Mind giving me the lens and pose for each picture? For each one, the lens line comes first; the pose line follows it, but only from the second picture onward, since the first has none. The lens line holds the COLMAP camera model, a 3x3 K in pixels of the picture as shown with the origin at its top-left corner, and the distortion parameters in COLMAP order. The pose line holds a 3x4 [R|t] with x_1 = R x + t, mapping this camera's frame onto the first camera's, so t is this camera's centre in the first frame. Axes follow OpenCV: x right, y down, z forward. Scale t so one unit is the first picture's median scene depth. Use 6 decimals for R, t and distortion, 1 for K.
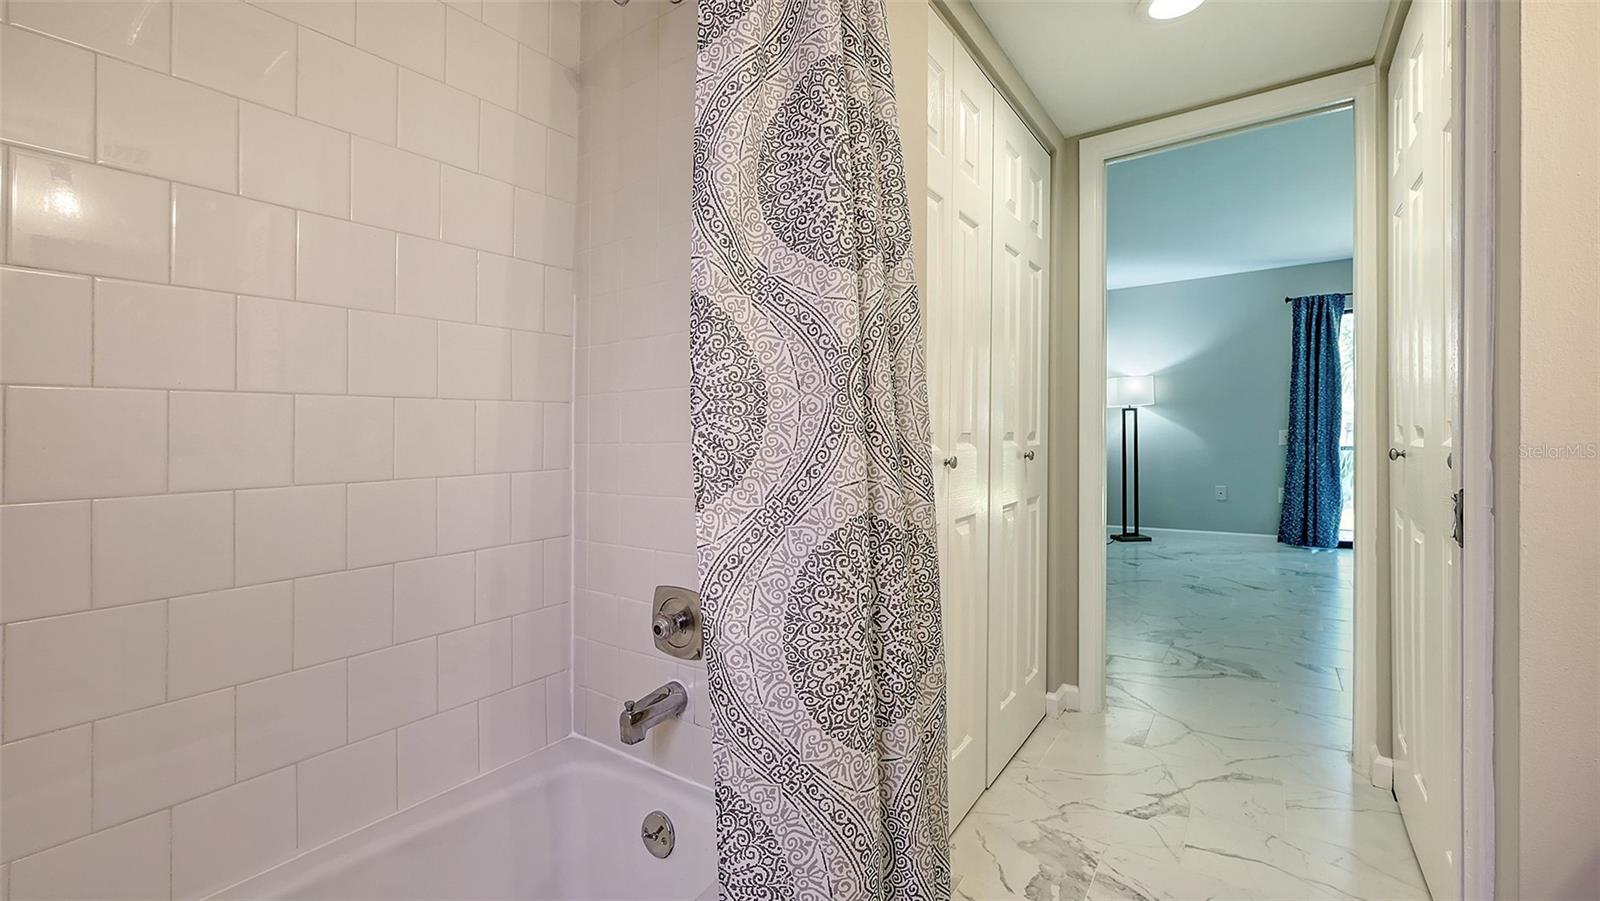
lens RADIAL K [[685.5, 0, 800.0], [0, 685.5, 450.5], [0, 0, 1]] dist [-0.002093, 0.000165]
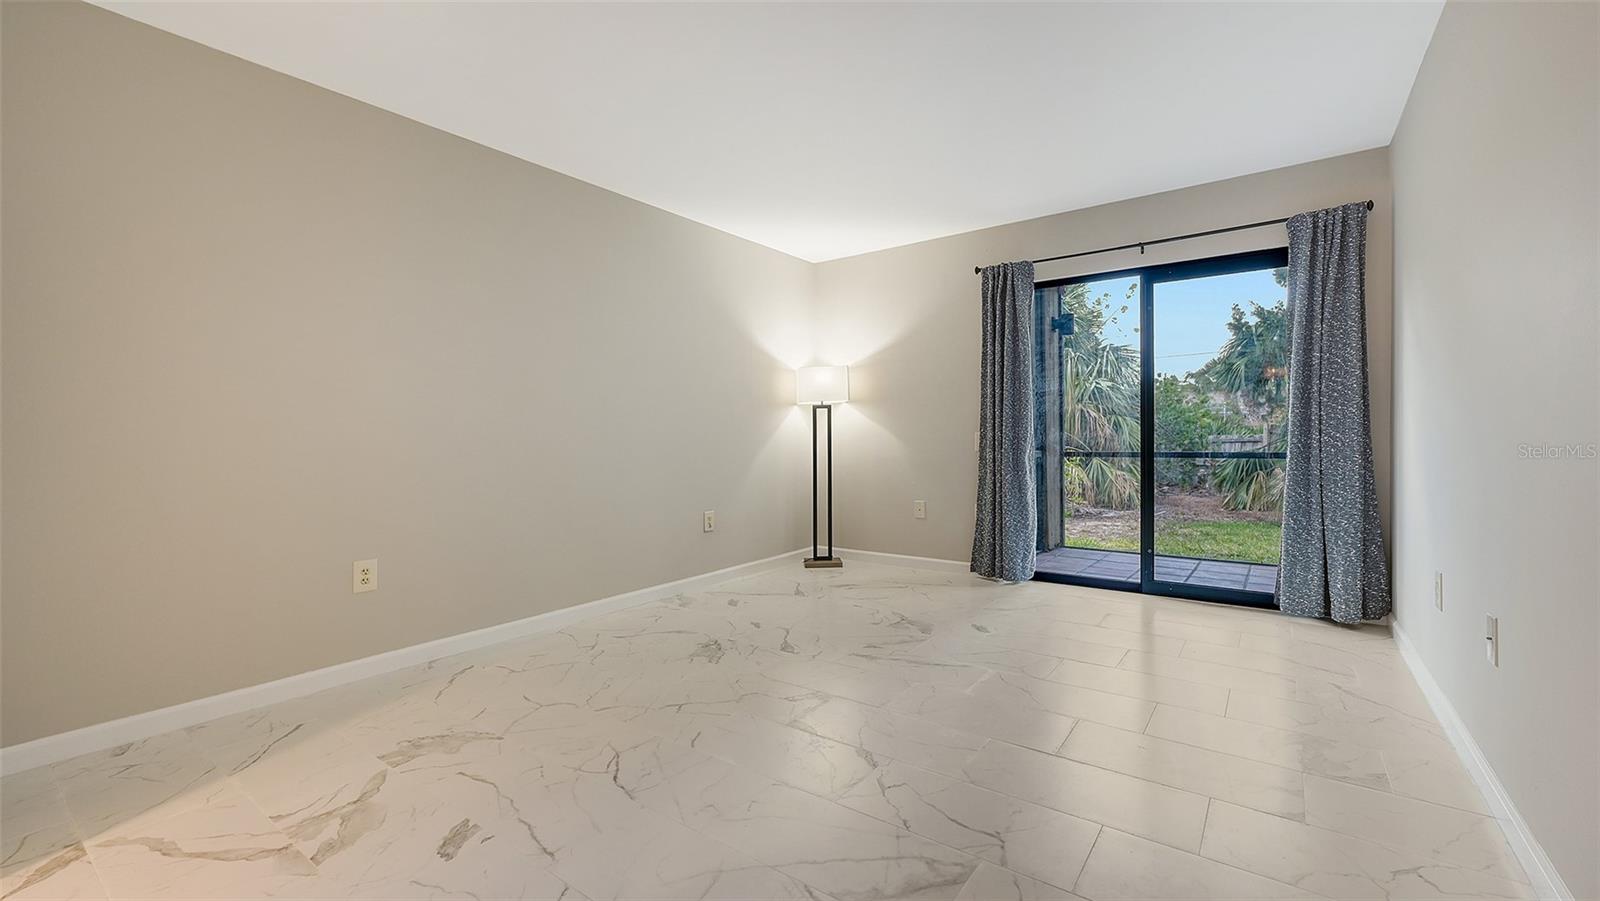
lens RADIAL K [[644.5, 0, 799.8], [0, 644.5, 455.1], [0, 0, 1]] dist [0.000280, 0.000342]
pose [[0.999016, 0.008873, -0.043461, 0.541390], [-0.008447, 0.999915, 0.009980, -0.009667], [0.043546, -0.009603, 0.999005, 0.236887]]
